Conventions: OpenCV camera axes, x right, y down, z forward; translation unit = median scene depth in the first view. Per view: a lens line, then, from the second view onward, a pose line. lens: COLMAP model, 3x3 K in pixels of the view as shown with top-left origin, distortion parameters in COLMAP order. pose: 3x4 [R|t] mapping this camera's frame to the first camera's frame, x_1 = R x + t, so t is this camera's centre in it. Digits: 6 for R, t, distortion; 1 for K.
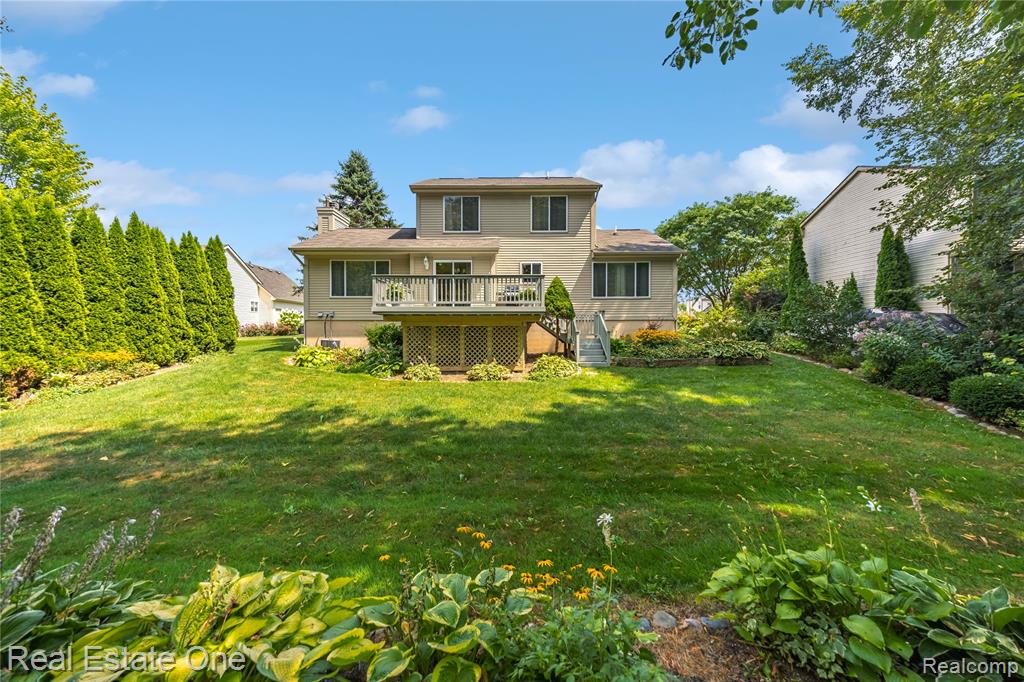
lens RADIAL K [[354.5, 0, 512.0], [0, 354.5, 341.0], [0, 0, 1]] dist [0.000922, 0.000041]
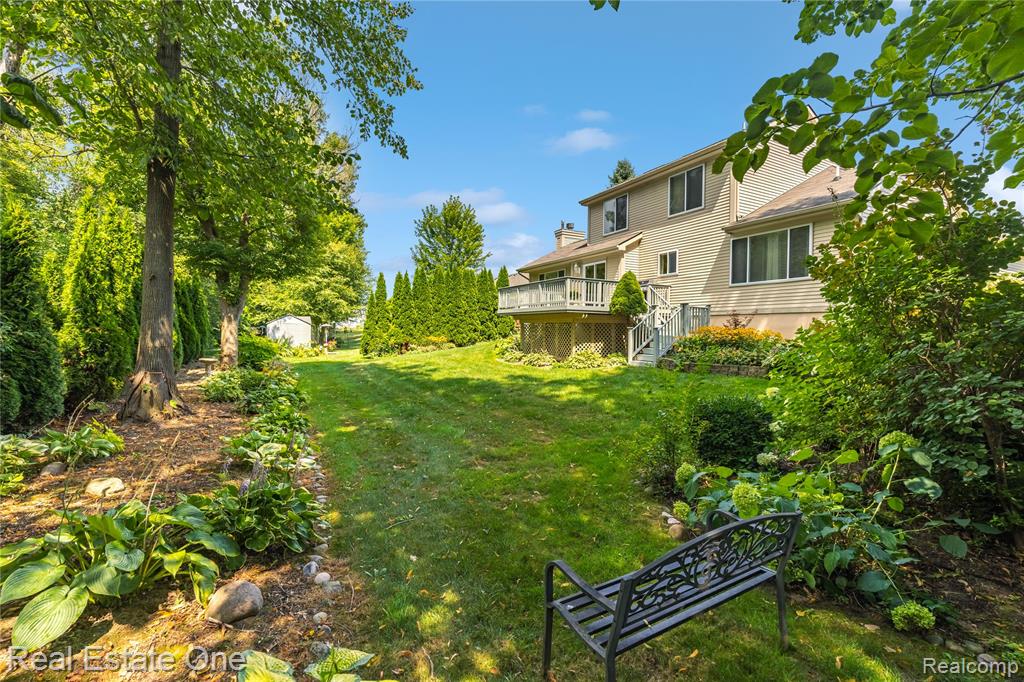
lens RADIAL K [[428.4, 0, 512.0], [0, 428.4, 341.0], [0, 0, 1]] dist [0.000250, -0.000015]
pose [[0.475653, 0.031051, -0.879085, 0.829174], [-0.036111, 0.999224, 0.015755, 0.000064], [0.878892, 0.024251, 0.476405, 0.148617]]
